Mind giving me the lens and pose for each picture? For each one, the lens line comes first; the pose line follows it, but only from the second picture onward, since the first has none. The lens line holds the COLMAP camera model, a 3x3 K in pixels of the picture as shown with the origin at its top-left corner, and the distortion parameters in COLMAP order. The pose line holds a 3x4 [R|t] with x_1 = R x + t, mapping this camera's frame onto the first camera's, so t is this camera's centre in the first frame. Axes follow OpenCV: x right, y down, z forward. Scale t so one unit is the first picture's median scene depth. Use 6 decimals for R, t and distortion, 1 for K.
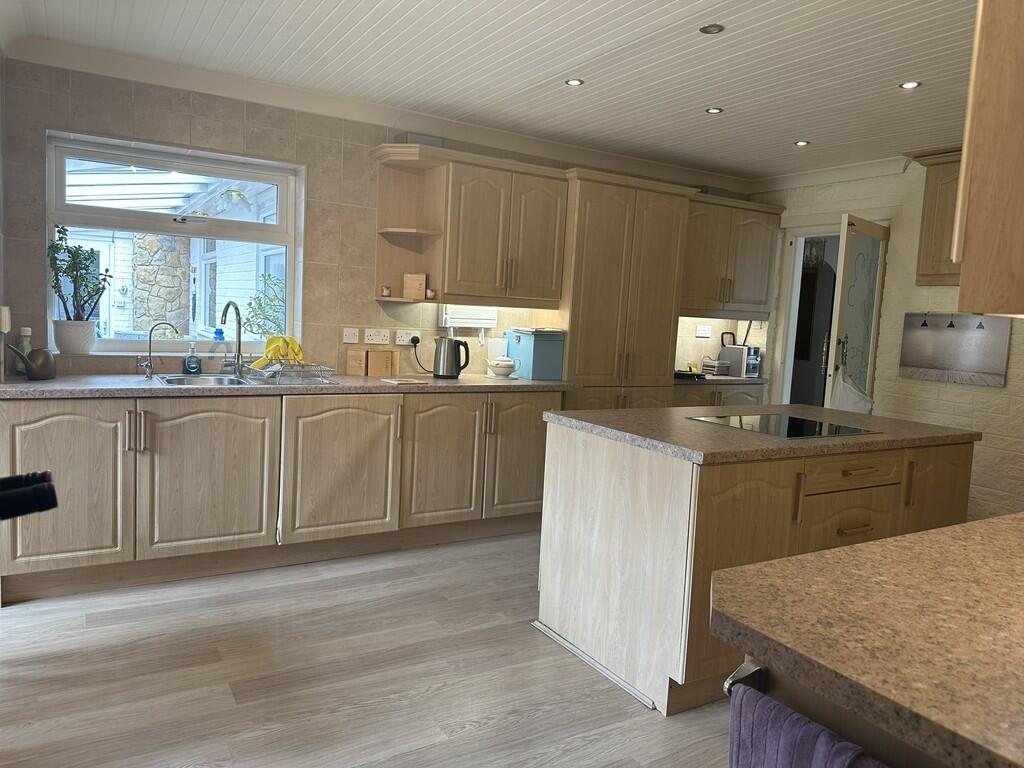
lens RADIAL K [[727.3, 0, 508.6], [0, 727.3, 387.7], [0, 0, 1]] dist [0.028508, -0.065090]
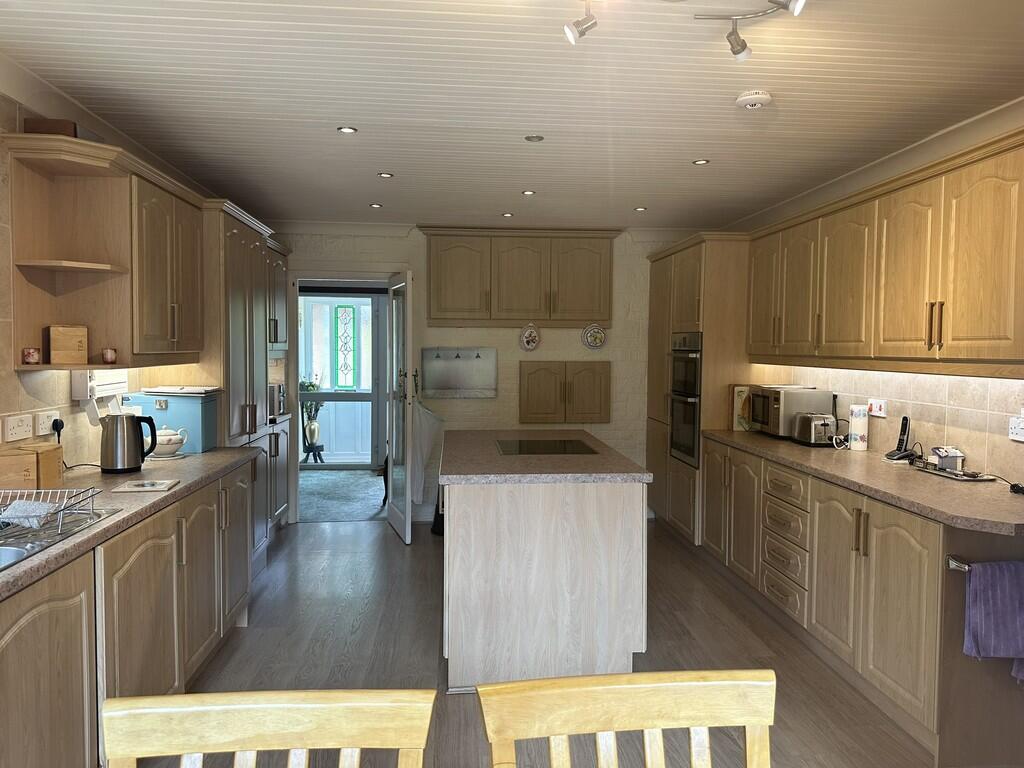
lens RADIAL K [[727.3, 0, 511.4], [0, 727.3, 382.0], [0, 0, 1]] dist [0.028508, -0.065090]
pose [[0.424950, -0.090377, 0.900694, -0.787154], [0.108912, 0.992880, 0.048242, -0.130020], [-0.898641, 0.077596, 0.431767, 0.478187]]
